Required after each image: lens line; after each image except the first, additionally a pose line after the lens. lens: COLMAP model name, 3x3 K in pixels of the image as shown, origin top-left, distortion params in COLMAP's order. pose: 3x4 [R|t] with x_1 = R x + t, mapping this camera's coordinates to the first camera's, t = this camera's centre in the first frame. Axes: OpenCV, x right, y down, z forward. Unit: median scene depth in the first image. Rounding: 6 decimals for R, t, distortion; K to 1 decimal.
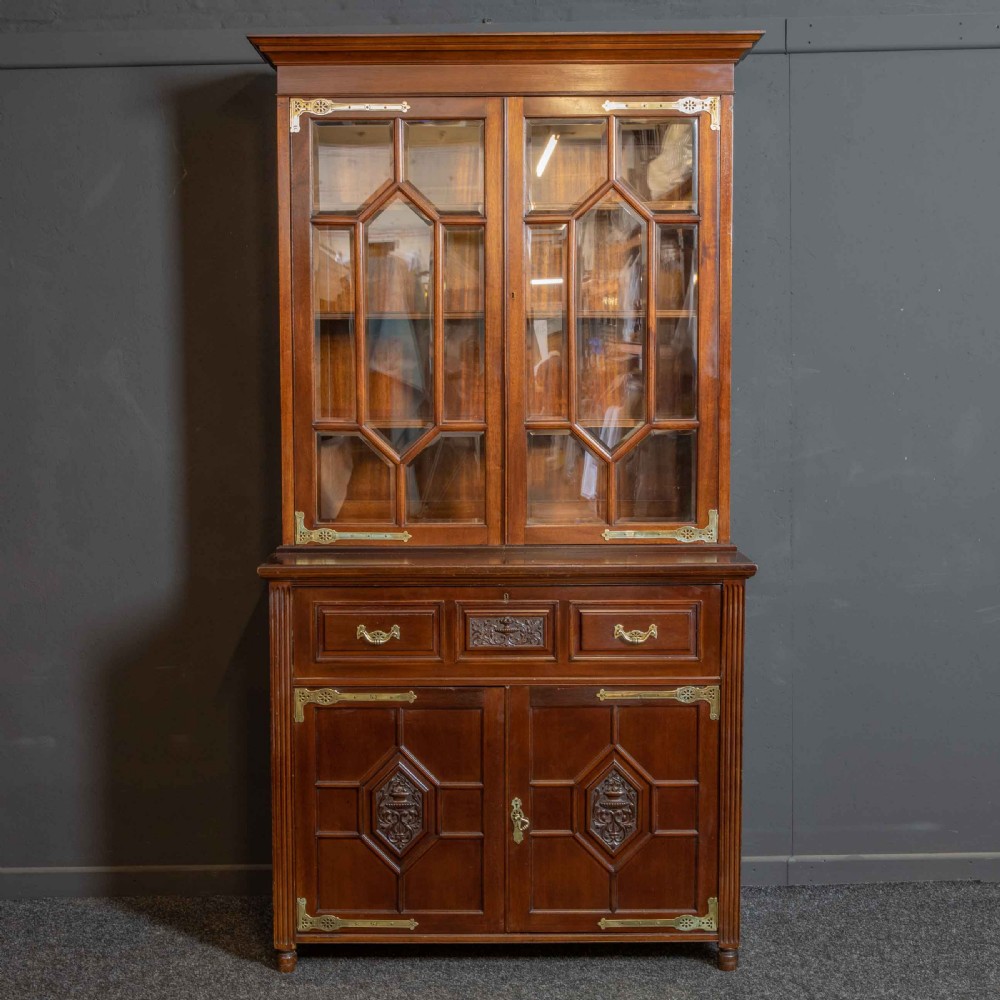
lens RADIAL K [[1454.0, 0, 500.0], [0, 1454.0, 500.0], [0, 0, 1]] dist [-0.038211, 0.032888]
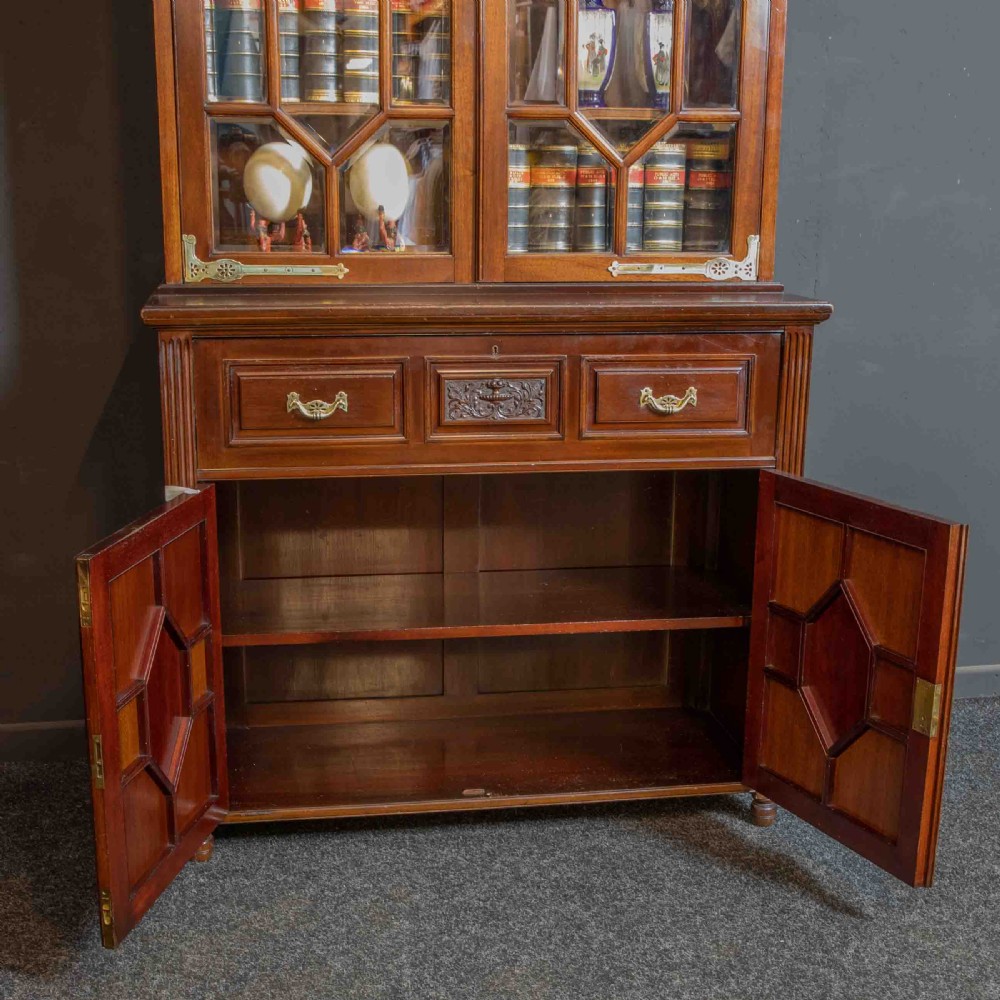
lens RADIAL K [[1449.1, 0, 502.9], [0, 1449.1, 586.6], [0, 0, 1]] dist [-0.065457, 0.057470]
pose [[0.987445, -0.031970, 0.154693, -0.104177], [0.001872, 0.981605, 0.190916, 0.043641], [-0.157951, -0.188229, 0.969341, 0.277218]]
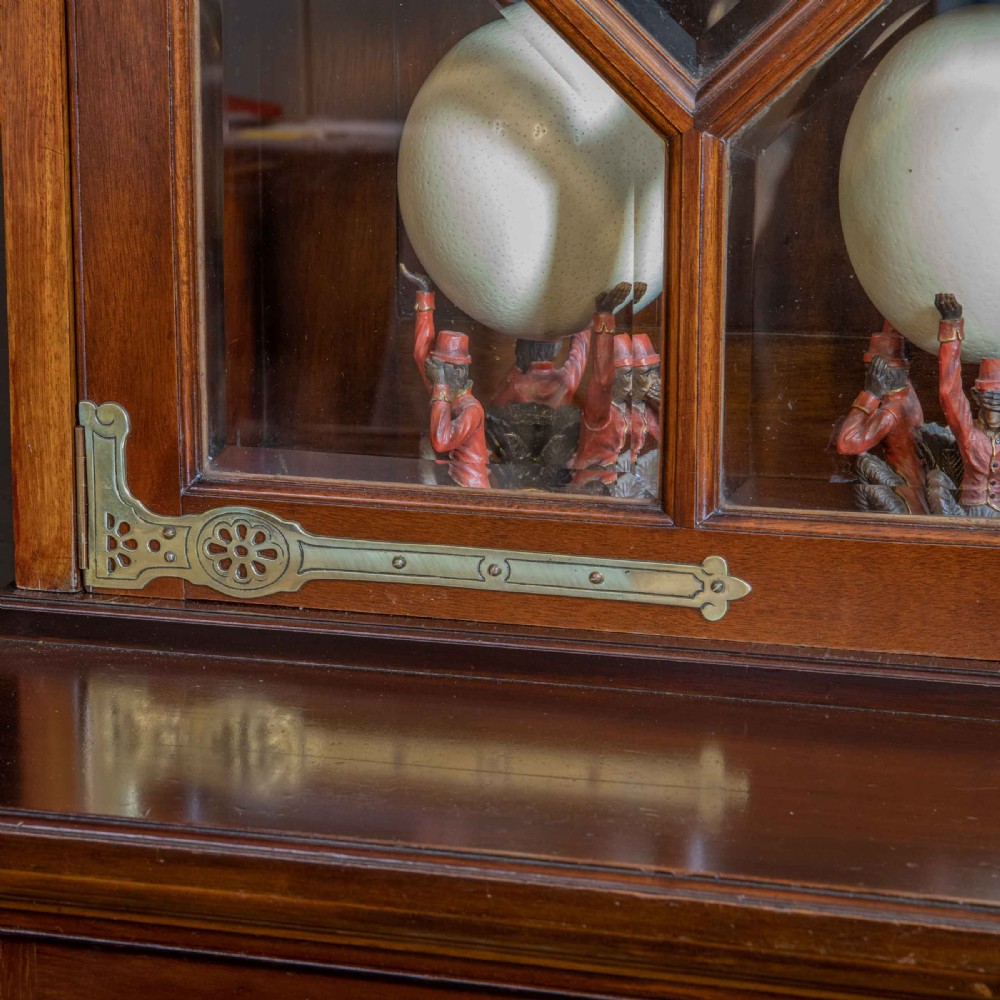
lens RADIAL K [[2685.9, 0, 381.9], [0, 2685.9, 499.8], [0, 0, 1]] dist [0.121222, 0.811941]
pose [[0.953800, 0.059592, -0.294473, -0.013138], [-0.024853, 0.992422, 0.120337, -0.020147], [0.299413, -0.107459, 0.948053, 0.728994]]
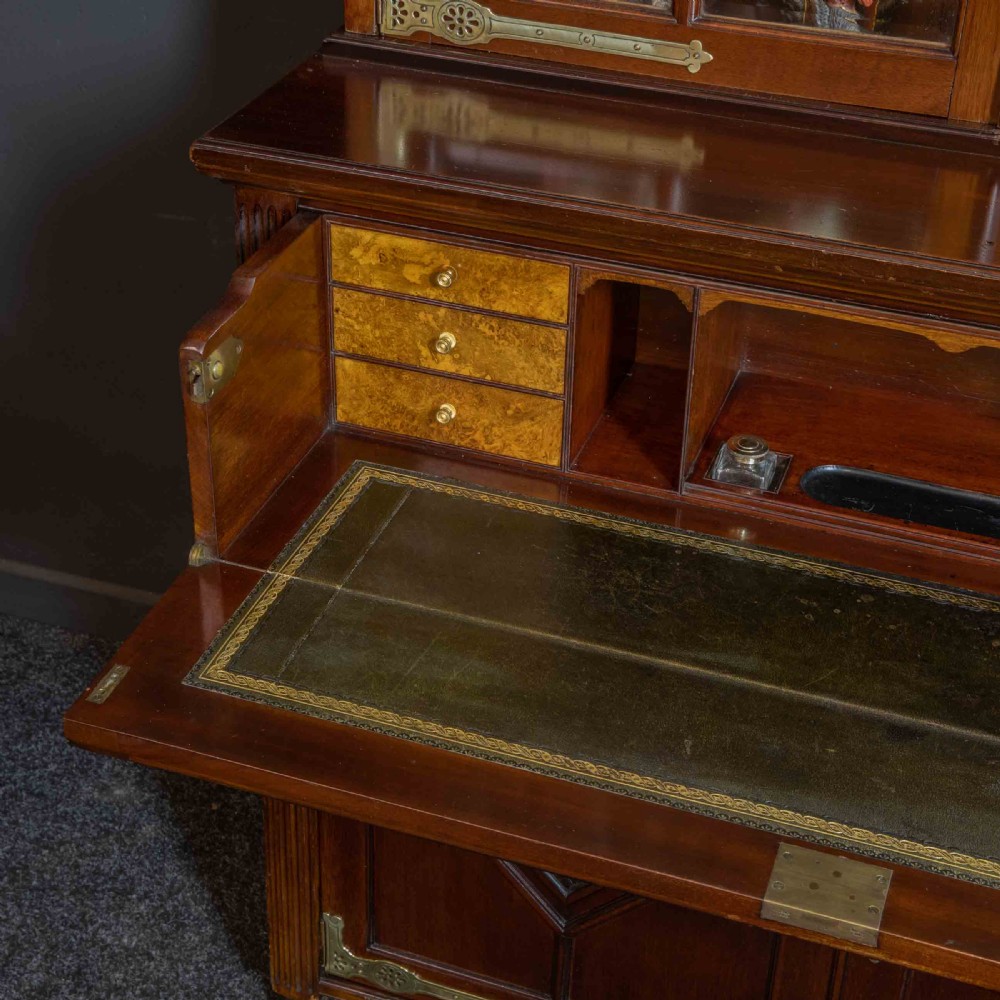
lens RADIAL K [[1833.9, 0, 519.8], [0, 1833.9, 479.2], [0, 0, 1]] dist [0.030179, -0.023679]
pose [[0.943393, 0.202141, -0.262961, 0.025812], [-0.066099, 0.891501, 0.448171, -0.074046], [0.325024, -0.405420, 0.854397, 0.617900]]
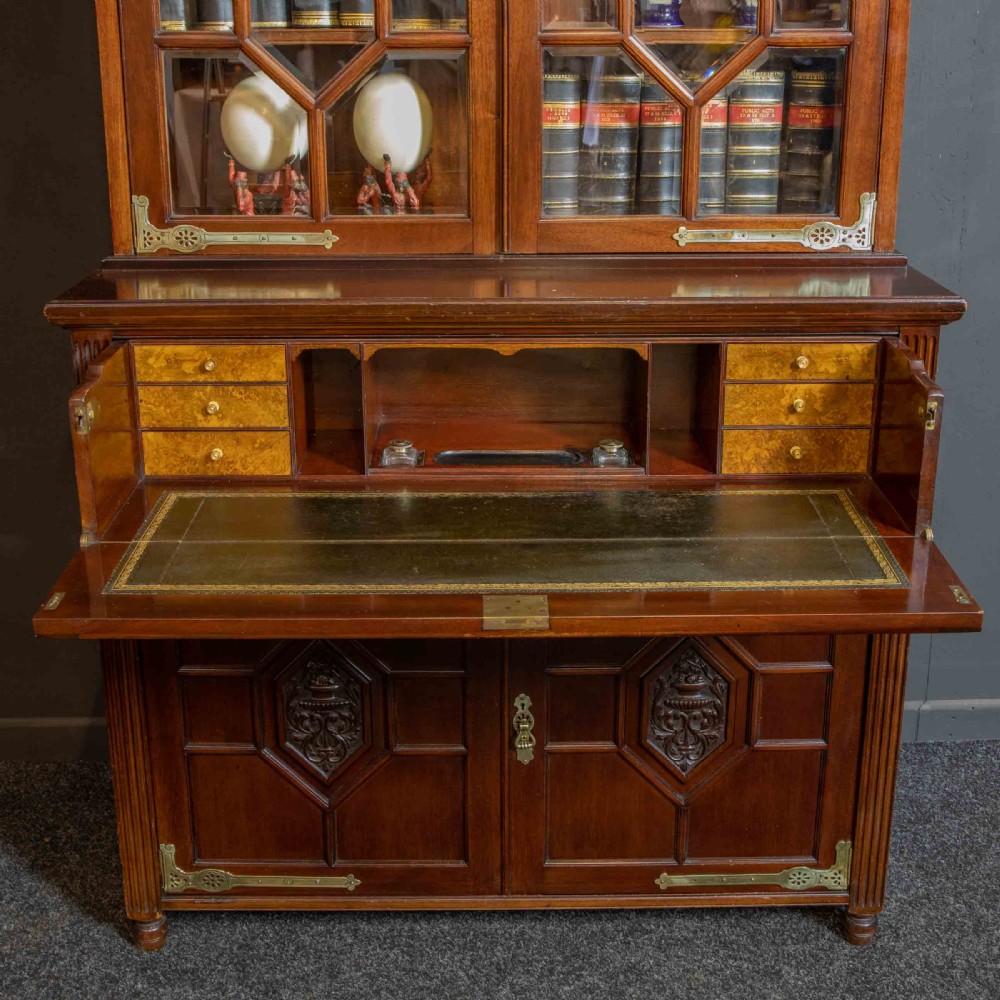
lens RADIAL K [[1332.4, 0, 510.4], [0, 1332.4, 400.0], [0, 0, 1]] dist [-0.090101, 0.096559]
pose [[0.999967, -0.000165, 0.008076, 0.002171], [-0.001372, 0.981784, 0.189994, -0.012178], [-0.007960, -0.189999, 0.981752, 0.492609]]
